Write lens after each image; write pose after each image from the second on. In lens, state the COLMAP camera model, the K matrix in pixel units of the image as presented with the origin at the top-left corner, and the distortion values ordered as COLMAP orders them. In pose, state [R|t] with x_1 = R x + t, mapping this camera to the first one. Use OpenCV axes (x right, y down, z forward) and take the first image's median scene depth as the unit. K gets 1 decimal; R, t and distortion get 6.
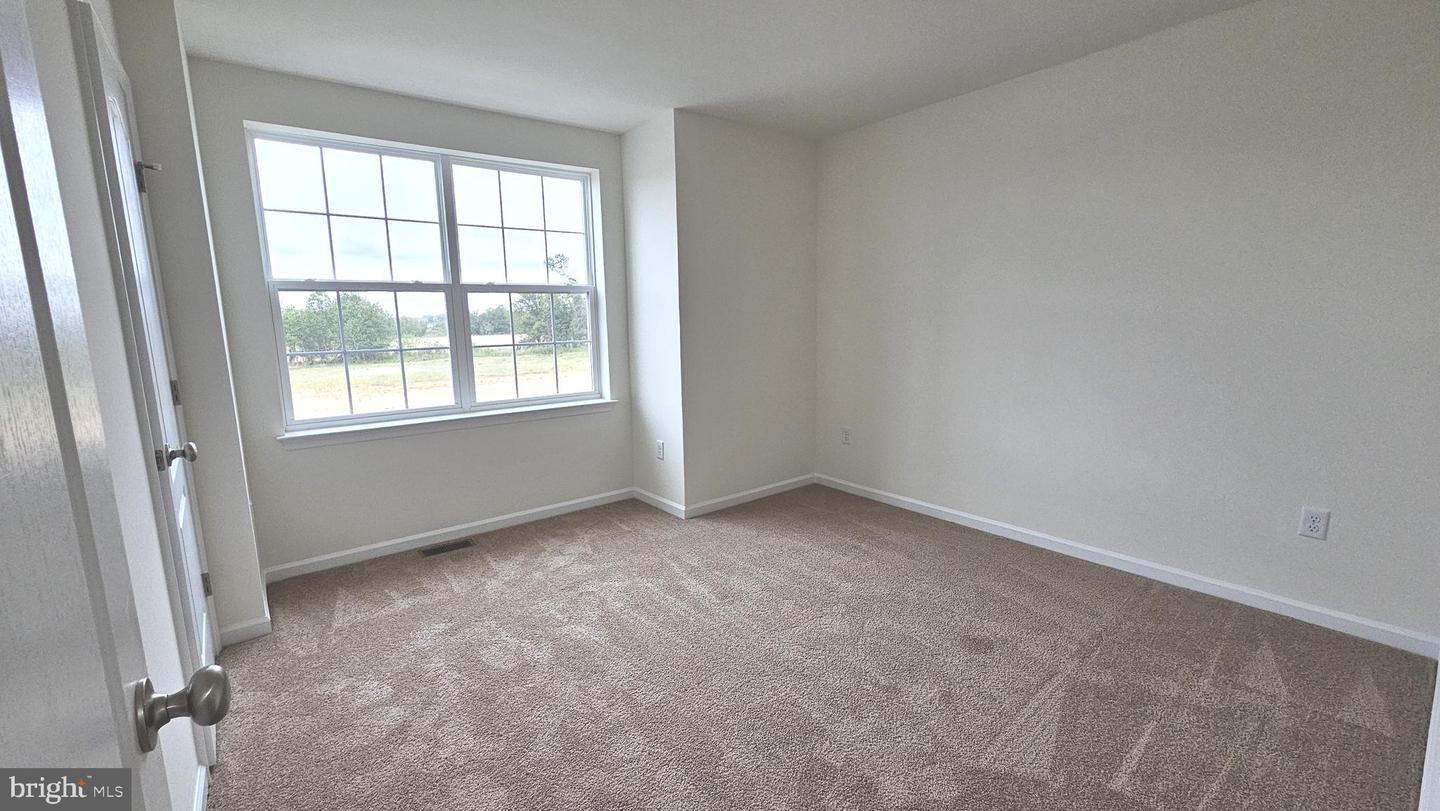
lens RADIAL K [[588.4, 0, 729.8], [0, 588.4, 400.8], [0, 0, 1]] dist [0.012096, 0.000172]
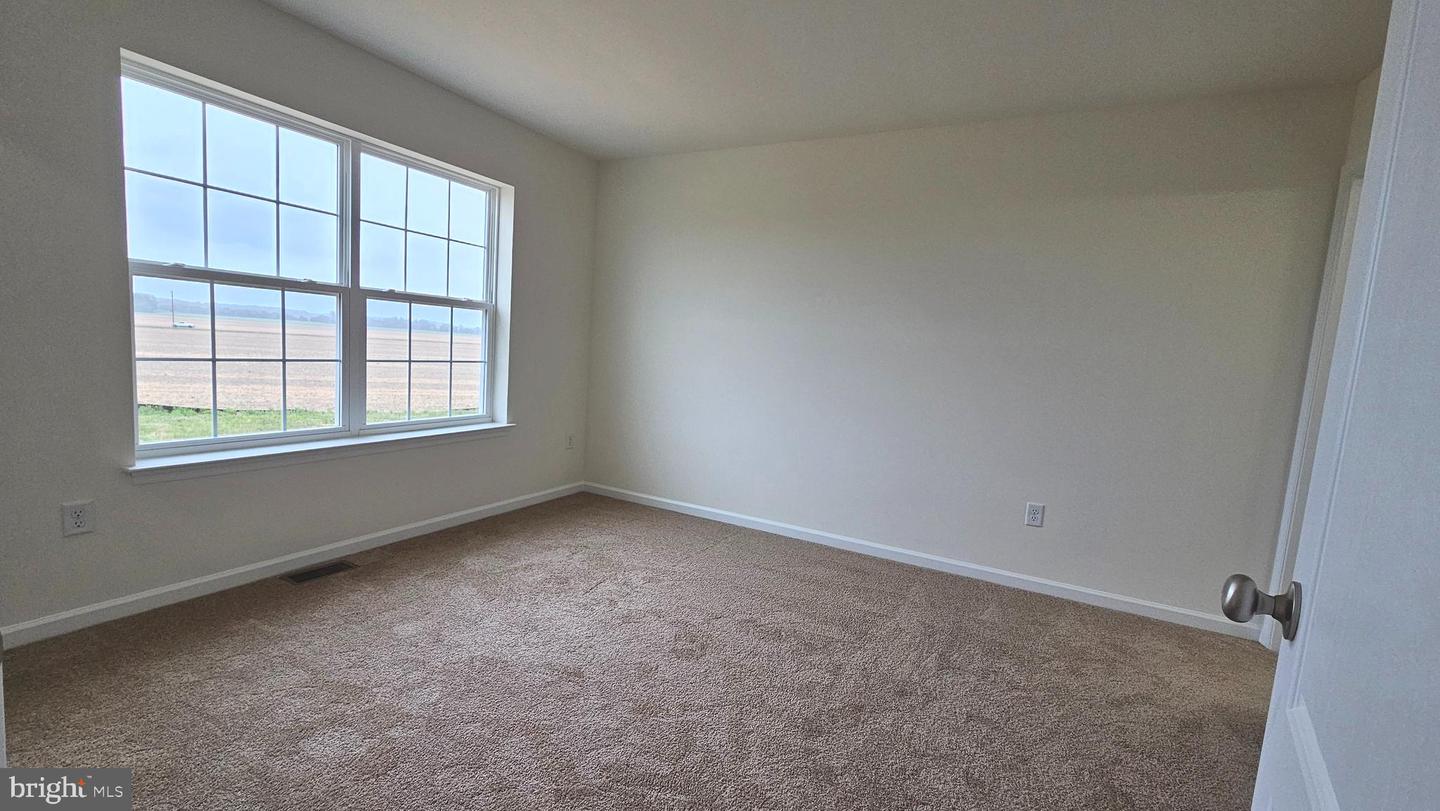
lens RADIAL K [[588.4, 0, 715.4], [0, 588.4, 401.1], [0, 0, 1]] dist [0.012096, 0.000172]
pose [[0.900117, 0.035968, 0.434161, -0.357198], [-0.018360, 0.998832, -0.044684, -0.003028], [-0.435262, 0.032249, 0.899726, -0.002495]]
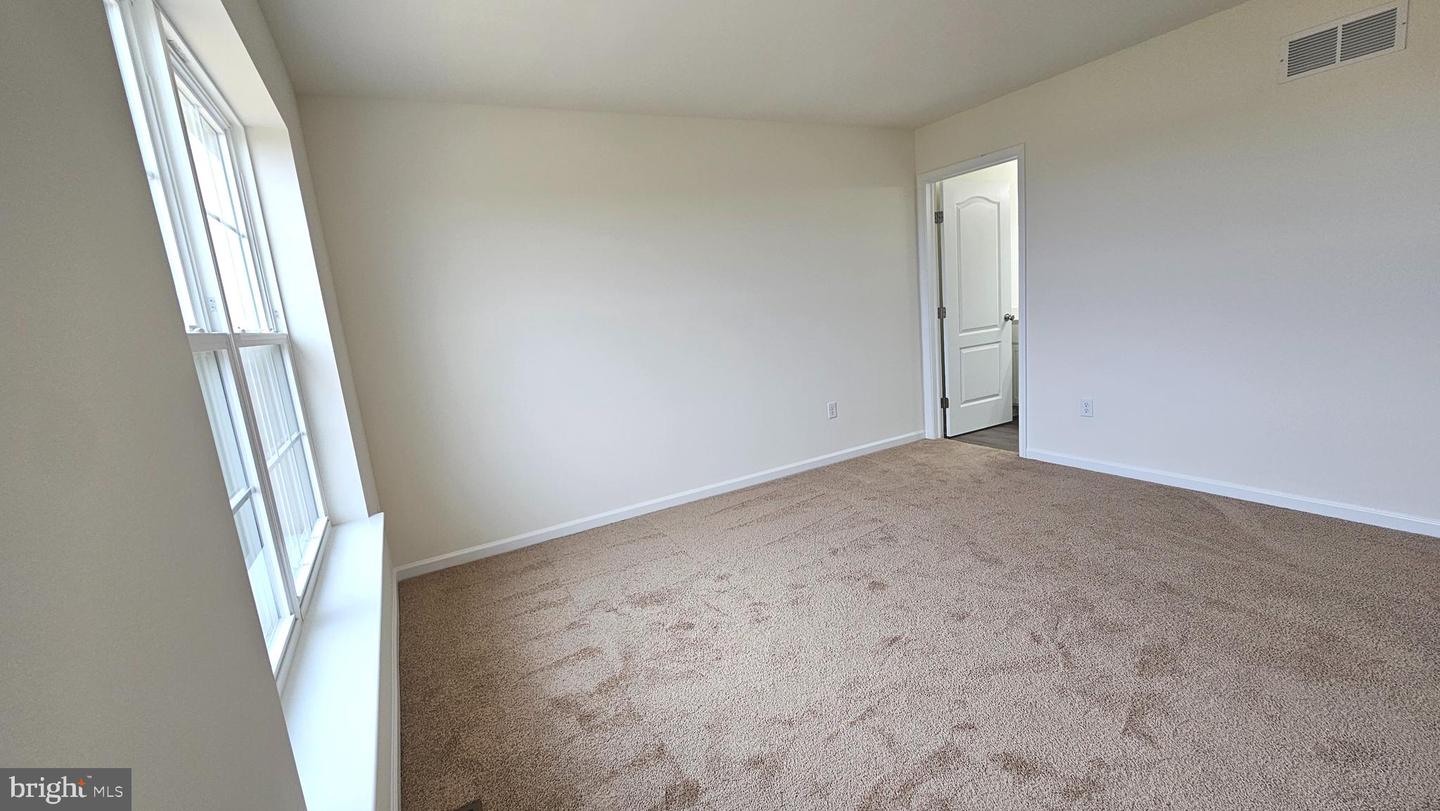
lens RADIAL K [[588.4, 0, 718.5], [0, 588.4, 402.9], [0, 0, 1]] dist [0.012096, 0.000172]
pose [[0.151070, -0.173004, 0.973266, -0.778298], [0.237862, 0.962000, 0.134081, -0.117459], [-0.959479, 0.211247, 0.186481, 0.552626]]
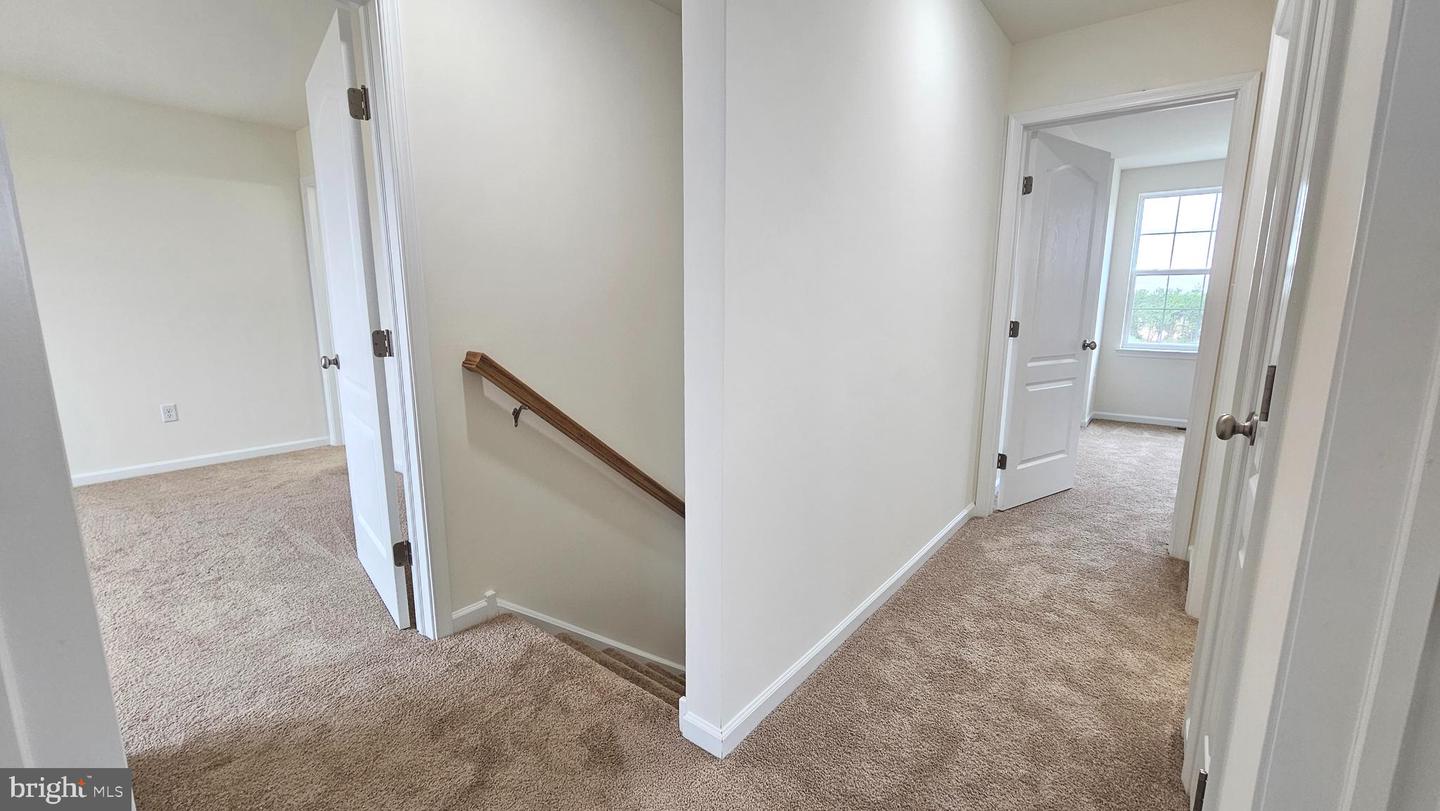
lens RADIAL K [[588.4, 0, 719.2], [0, 588.4, 403.8], [0, 0, 1]] dist [0.012096, 0.000172]
pose [[-0.258632, -0.161233, 0.952425, -0.889652], [0.153817, 0.966518, 0.205387, 0.025590], [-0.953651, 0.199619, -0.225172, -0.169310]]
